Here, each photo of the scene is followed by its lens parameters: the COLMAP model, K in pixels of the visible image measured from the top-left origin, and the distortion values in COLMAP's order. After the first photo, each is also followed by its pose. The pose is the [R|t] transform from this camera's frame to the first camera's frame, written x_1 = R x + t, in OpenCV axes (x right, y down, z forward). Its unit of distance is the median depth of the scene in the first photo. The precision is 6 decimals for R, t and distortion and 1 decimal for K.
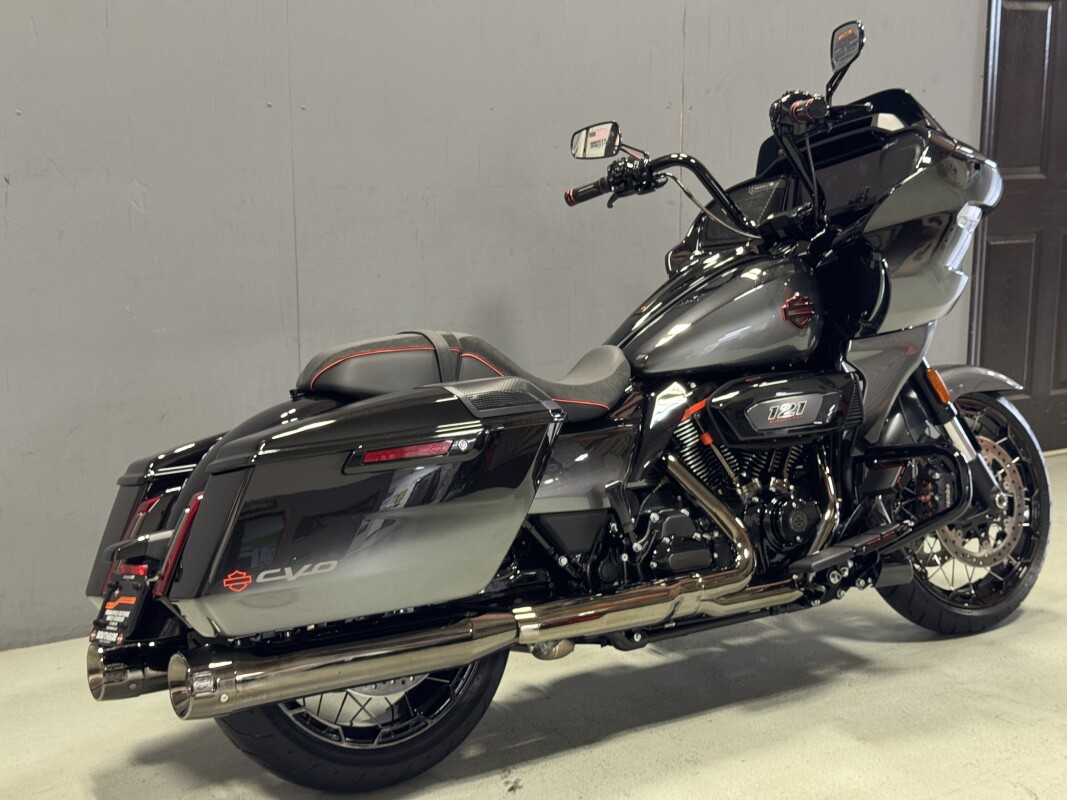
lens RADIAL K [[1499.0, 0, 534.6], [0, 1499.0, 360.3], [0, 0, 1]] dist [0.193775, -0.391540]
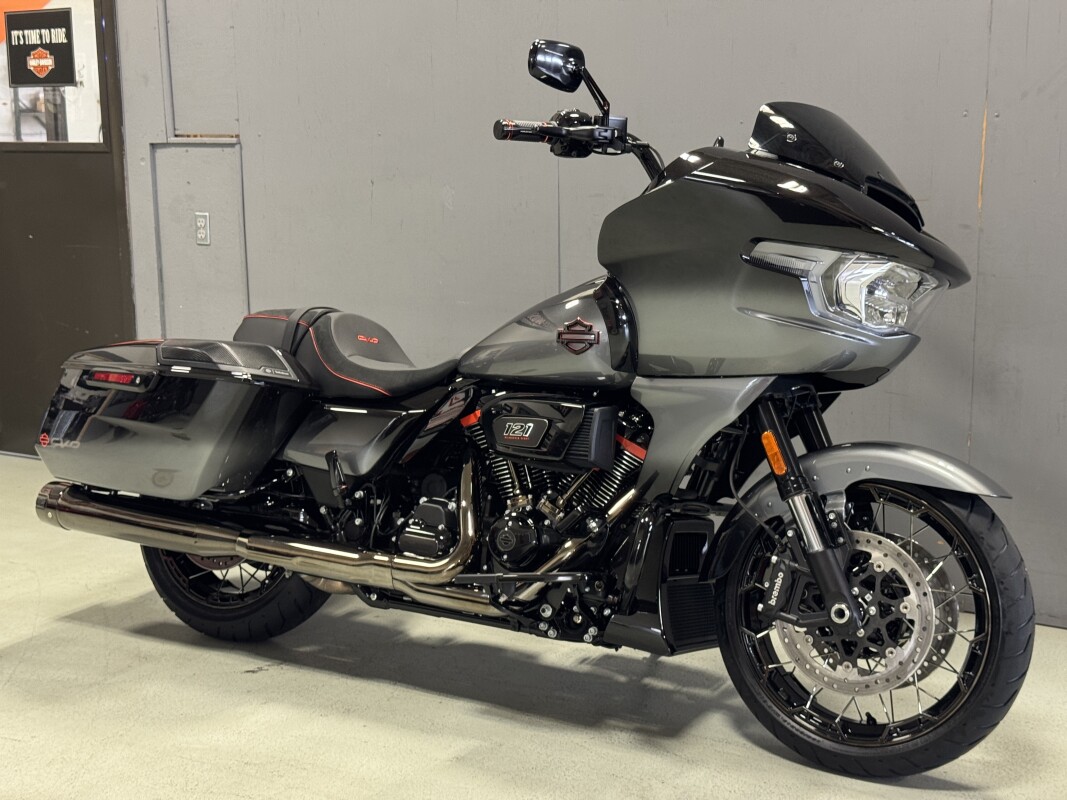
lens RADIAL K [[1499.0, 0, 534.6], [0, 1499.0, 360.3], [0, 0, 1]] dist [0.193775, -0.391540]
pose [[0.448531, 0.131799, -0.883996, 1.021845], [-0.129575, 0.988207, 0.081591, -0.092844], [0.884325, 0.077947, 0.460320, 0.531328]]
